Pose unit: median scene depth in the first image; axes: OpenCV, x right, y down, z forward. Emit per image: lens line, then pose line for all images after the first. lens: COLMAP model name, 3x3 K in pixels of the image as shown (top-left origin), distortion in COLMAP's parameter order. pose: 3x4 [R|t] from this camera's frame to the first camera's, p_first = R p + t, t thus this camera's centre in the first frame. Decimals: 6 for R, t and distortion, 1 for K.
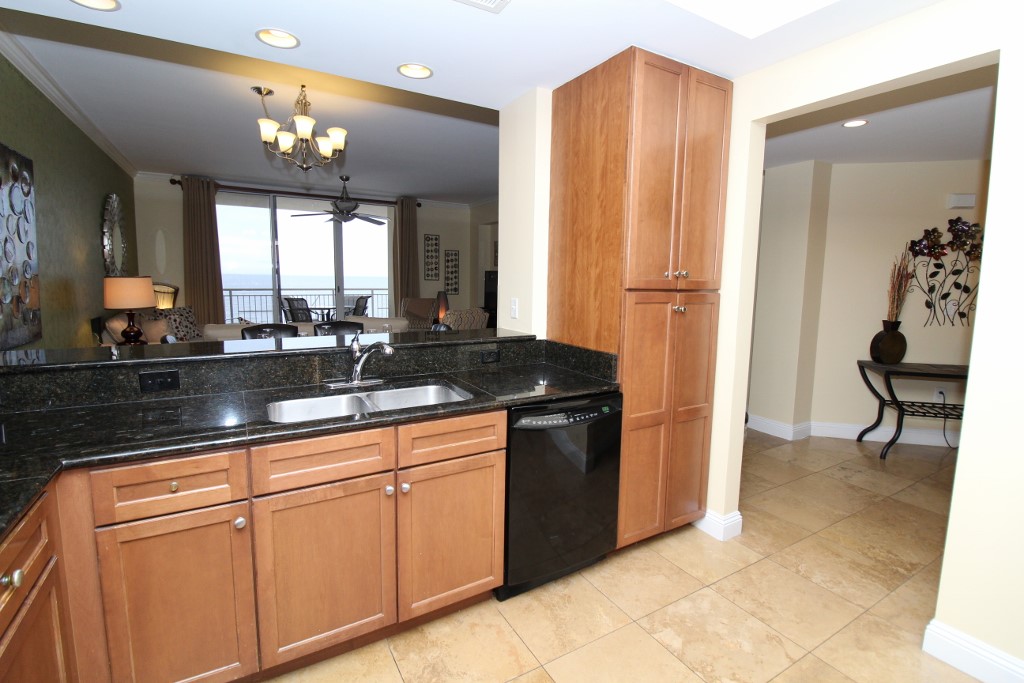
lens RADIAL K [[472.7, 0, 512.5], [0, 472.7, 330.3], [0, 0, 1]] dist [-0.000946, -0.013958]
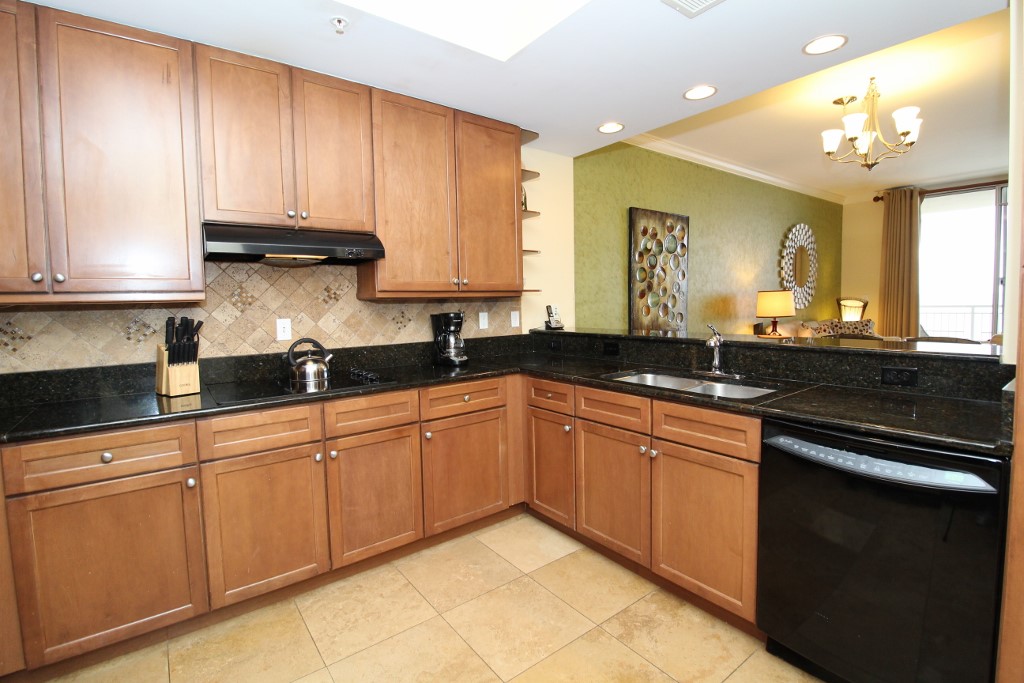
lens RADIAL K [[472.7, 0, 512.5], [0, 472.7, 330.3], [0, 0, 1]] dist [-0.000946, -0.013958]
pose [[0.112183, 0.041739, -0.992811, 0.240013], [-0.086792, 0.995711, 0.032054, 0.005655], [0.989890, 0.082572, 0.115324, 0.133580]]
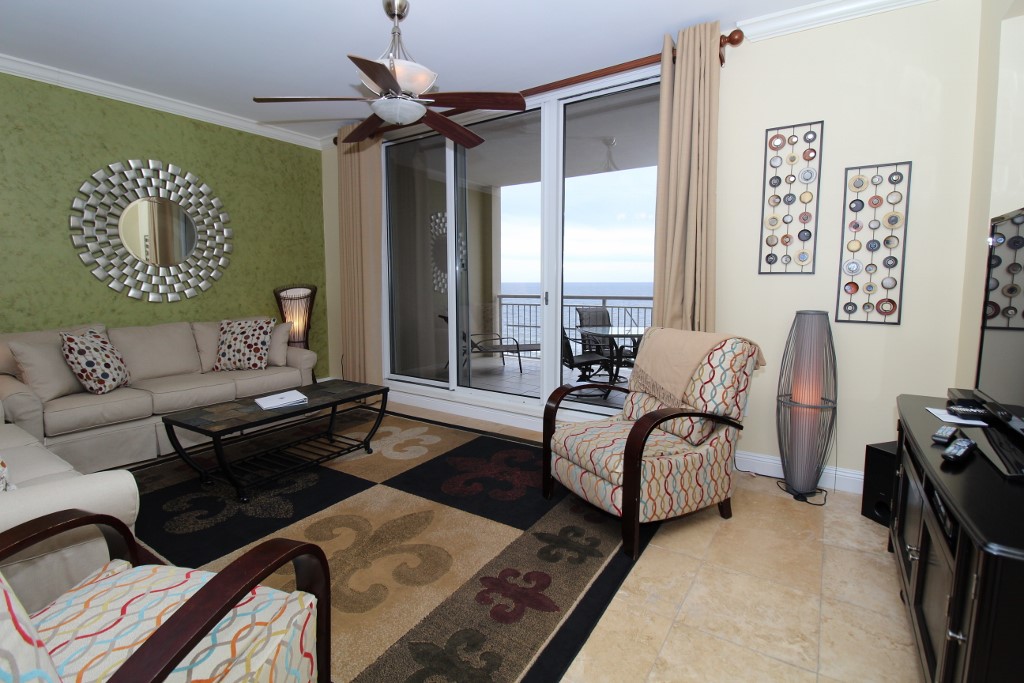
lens RADIAL K [[472.7, 0, 512.5], [0, 472.7, 330.3], [0, 0, 1]] dist [-0.000946, -0.013958]
pose [[0.432102, 0.075448, -0.898663, 0.050164], [-0.093718, 0.994856, 0.038462, -0.096291], [0.896942, 0.067601, 0.436950, 1.052205]]
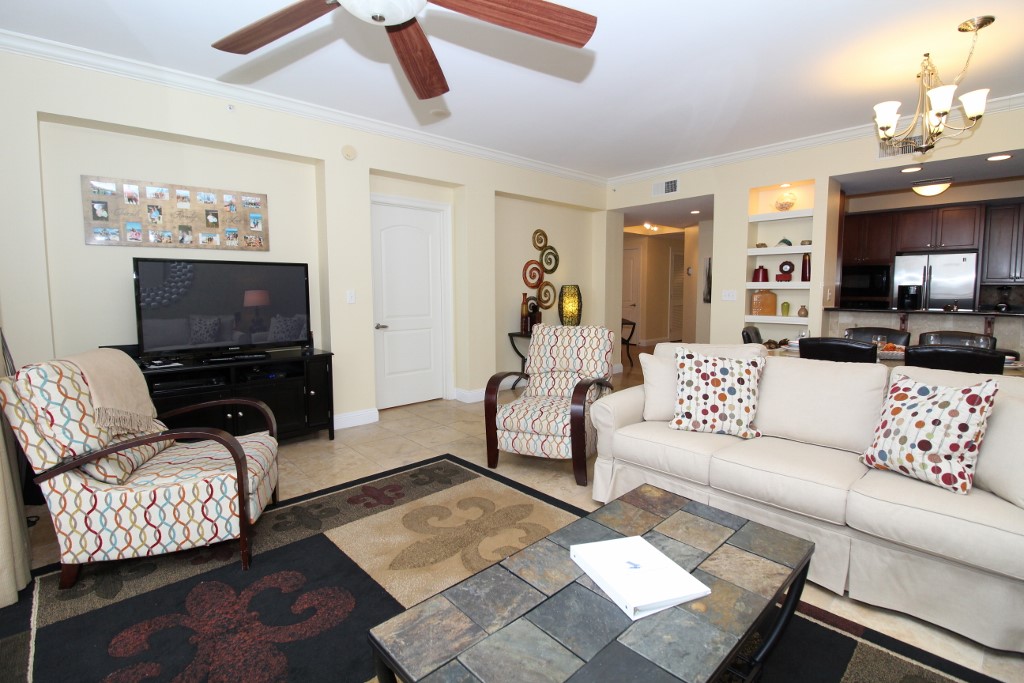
lens RADIAL K [[472.7, 0, 512.5], [0, 472.7, 330.3], [0, 0, 1]] dist [-0.000946, -0.013958]
pose [[-0.202847, -0.100893, 0.973999, -0.675117], [0.107860, 0.986323, 0.124633, -0.120746], [-0.973252, 0.130337, -0.189190, 1.136101]]
